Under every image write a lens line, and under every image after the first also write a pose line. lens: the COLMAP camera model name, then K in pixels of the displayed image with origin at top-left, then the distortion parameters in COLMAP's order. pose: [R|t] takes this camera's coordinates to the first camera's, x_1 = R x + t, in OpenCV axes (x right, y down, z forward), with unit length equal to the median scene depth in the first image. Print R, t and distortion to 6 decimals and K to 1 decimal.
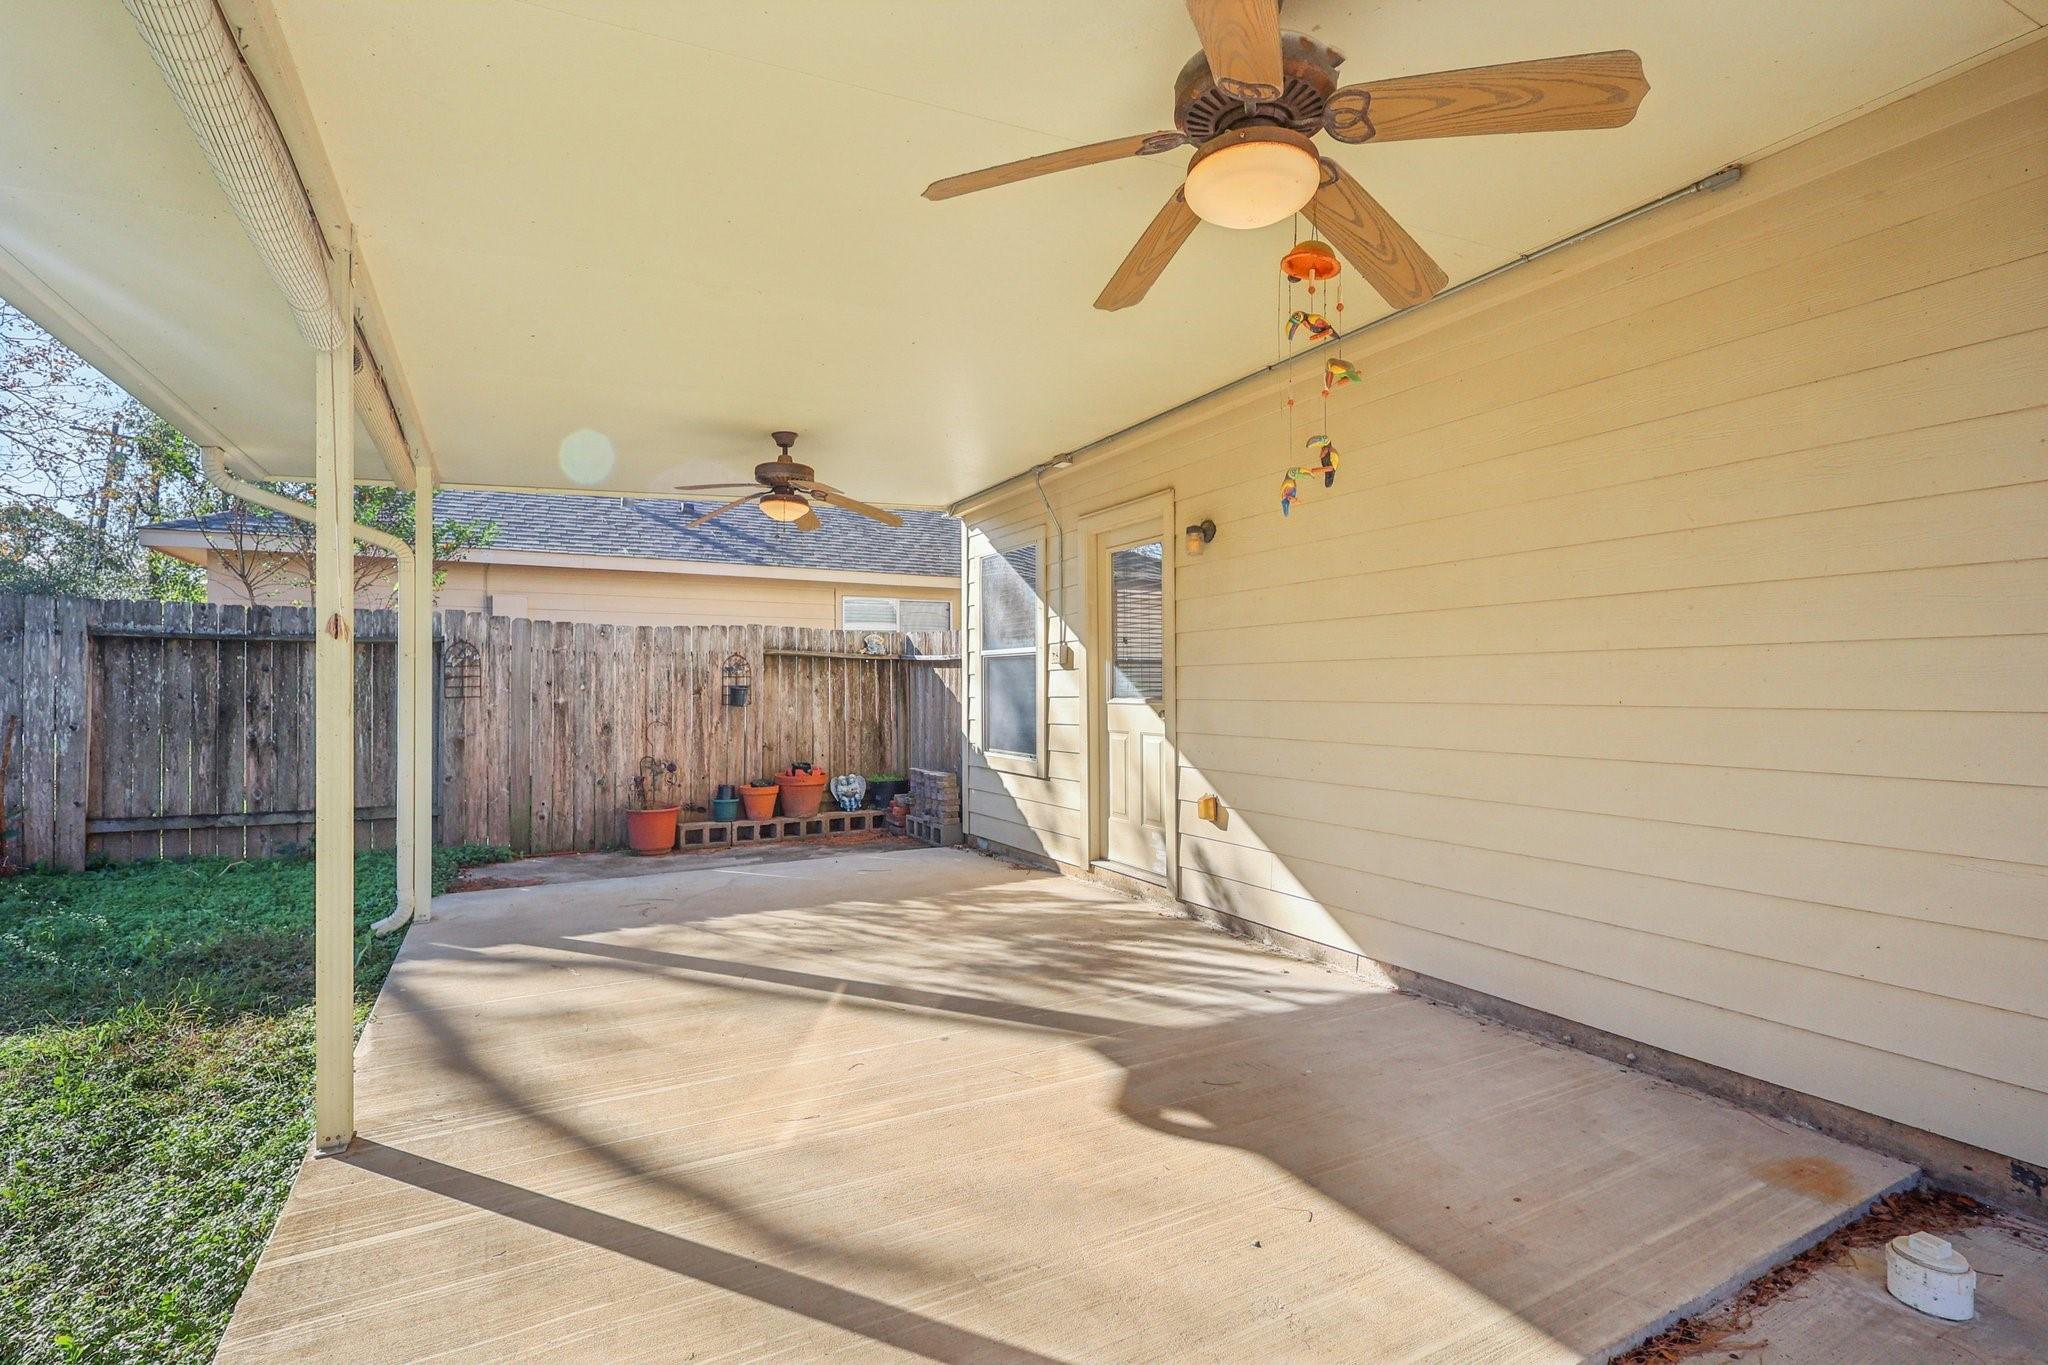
lens RADIAL K [[959.7, 0, 1012.5], [0, 959.7, 679.4], [0, 0, 1]] dist [-0.004173, 0.003769]
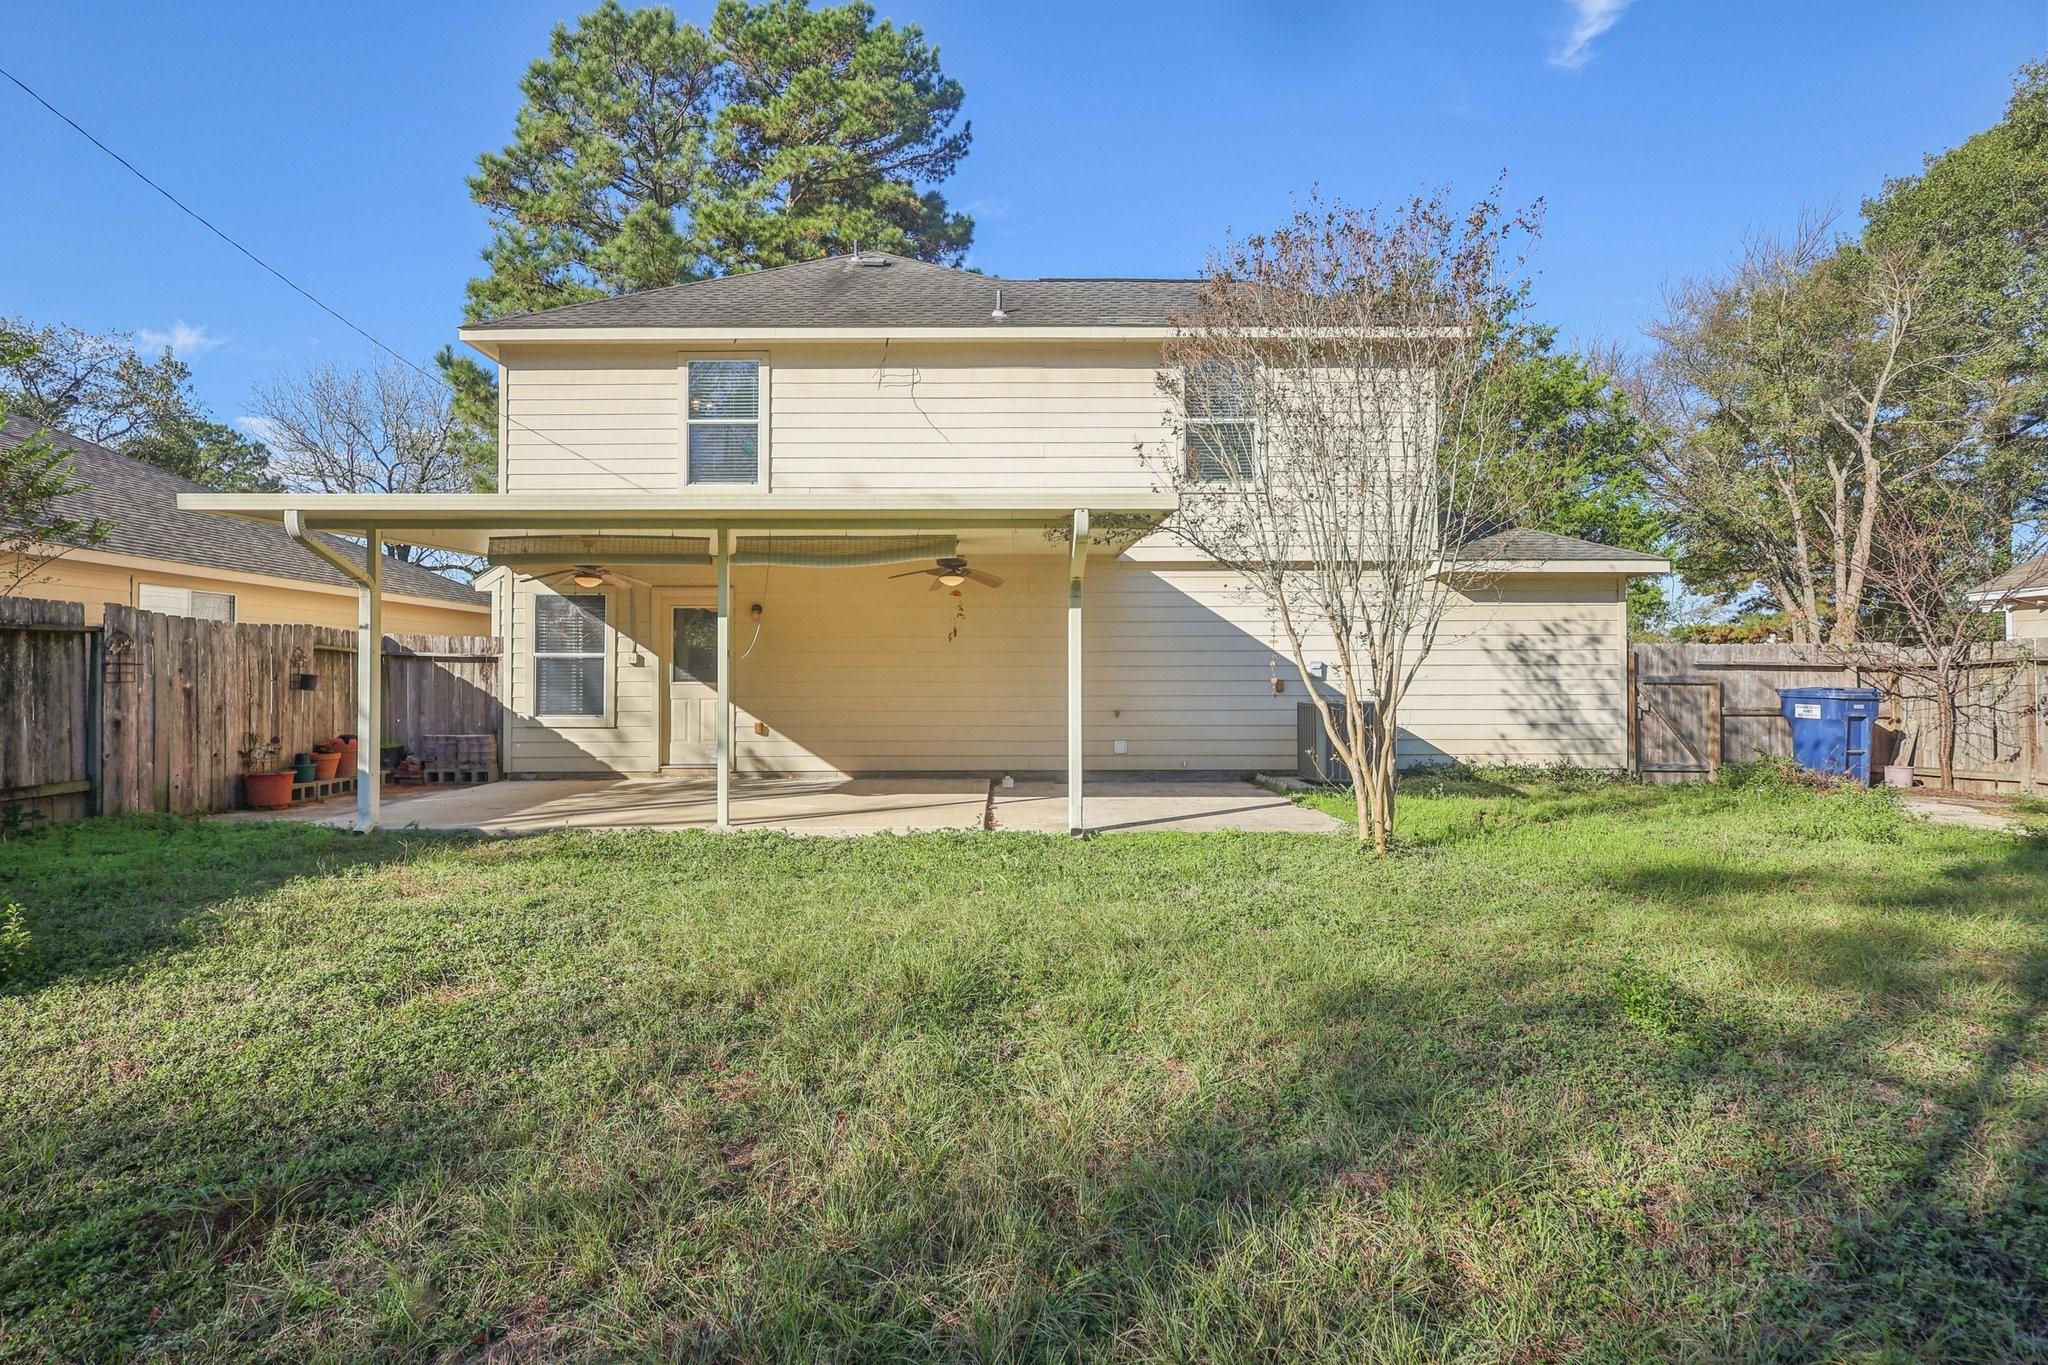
lens RADIAL K [[959.7, 0, 1031.3], [0, 959.7, 678.5], [0, 0, 1]] dist [-0.004173, 0.003769]
pose [[0.451948, 0.004310, 0.892034, -1.186419], [-0.009198, 0.999958, -0.000171, 0.004970], [-0.891997, -0.008128, 0.451968, -0.491626]]
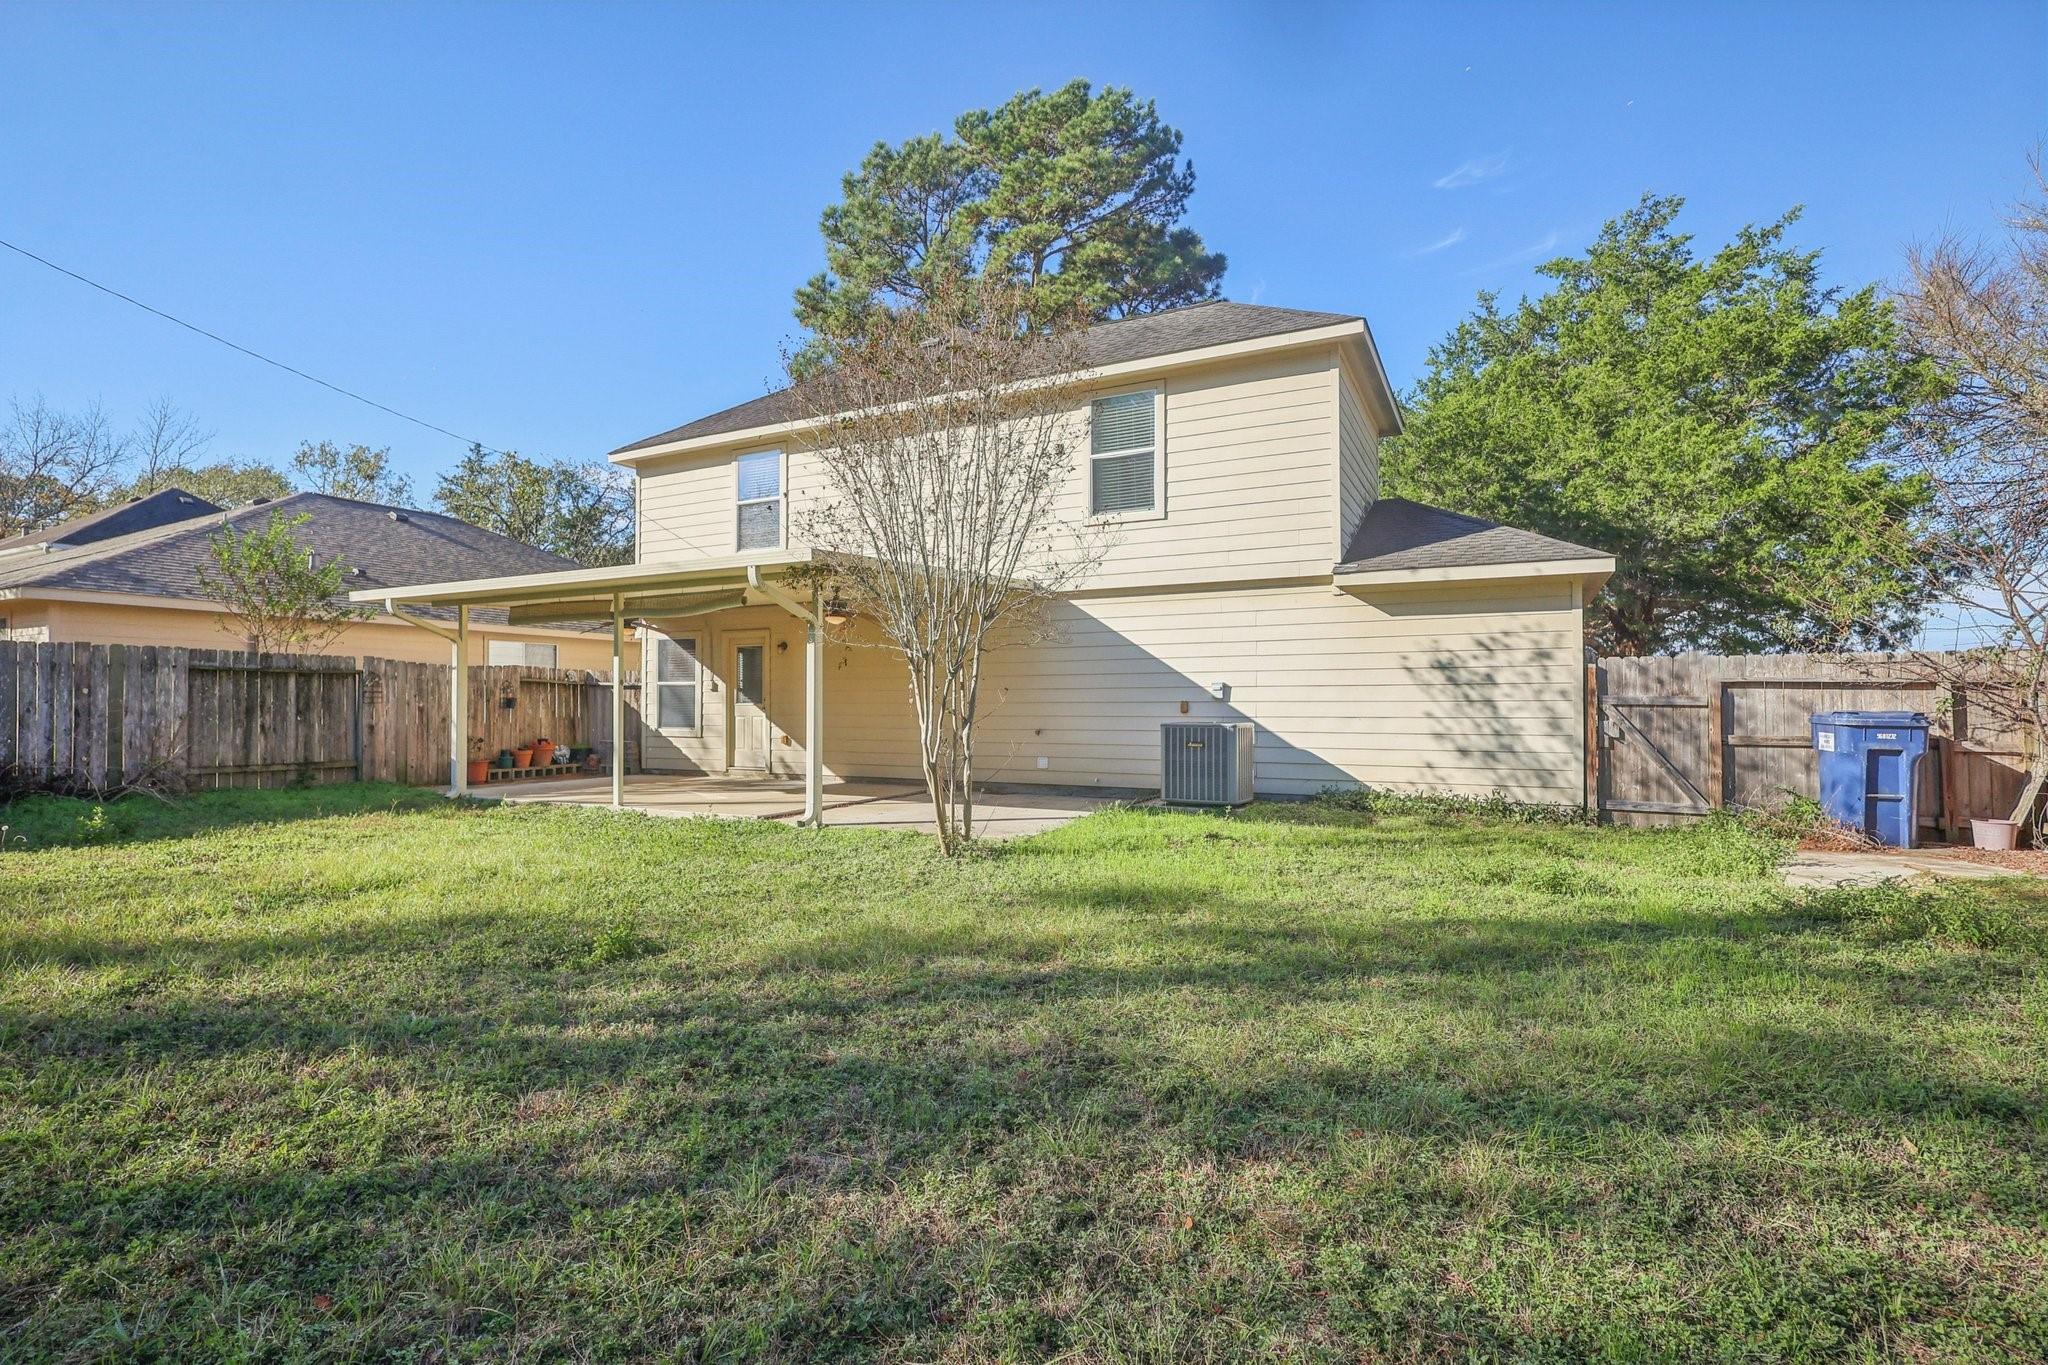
lens RADIAL K [[959.7, 0, 1029.1], [0, 959.7, 696.5], [0, 0, 1]] dist [-0.004173, 0.003769]
pose [[0.810708, 0.007559, 0.585402, -0.687257], [-0.008114, 0.999966, -0.001676, -0.001104], [-0.585395, -0.003392, 0.810741, -1.382608]]
